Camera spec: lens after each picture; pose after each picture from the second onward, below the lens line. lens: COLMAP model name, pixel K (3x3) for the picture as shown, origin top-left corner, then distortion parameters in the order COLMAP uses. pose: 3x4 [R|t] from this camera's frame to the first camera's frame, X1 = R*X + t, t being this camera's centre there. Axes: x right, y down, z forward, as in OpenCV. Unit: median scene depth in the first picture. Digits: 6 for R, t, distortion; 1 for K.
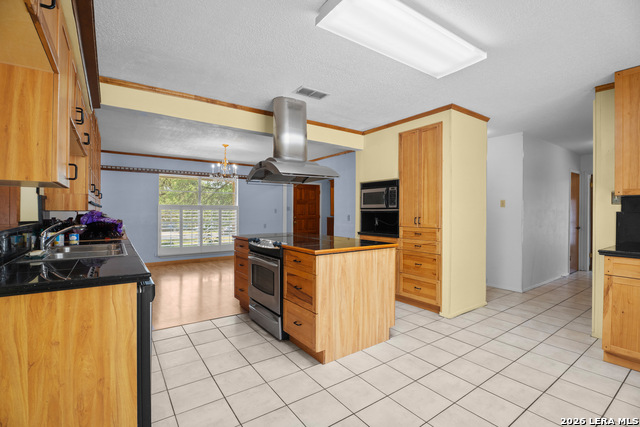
lens RADIAL K [[290.7, 0, 320.2], [0, 290.7, 212.6], [0, 0, 1]] dist [-0.024700, -0.000515]
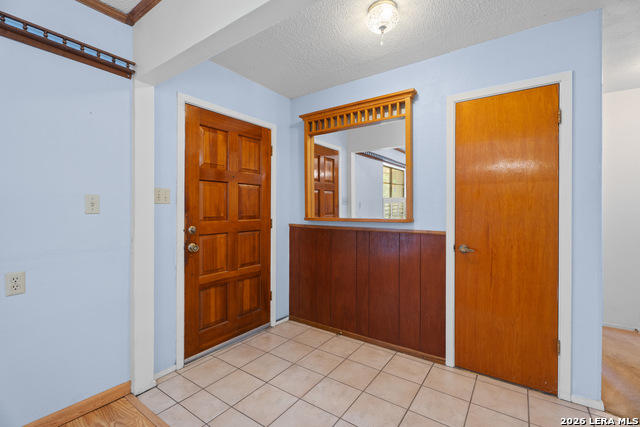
lens RADIAL K [[290.7, 0, 321.9], [0, 290.7, 214.4], [0, 0, 1]] dist [-0.024700, -0.000515]
pose [[0.949036, -0.009366, 0.315029, -0.053796], [0.008283, 0.999954, 0.004774, 0.002054], [-0.315060, -0.001922, 0.949070, 0.677965]]
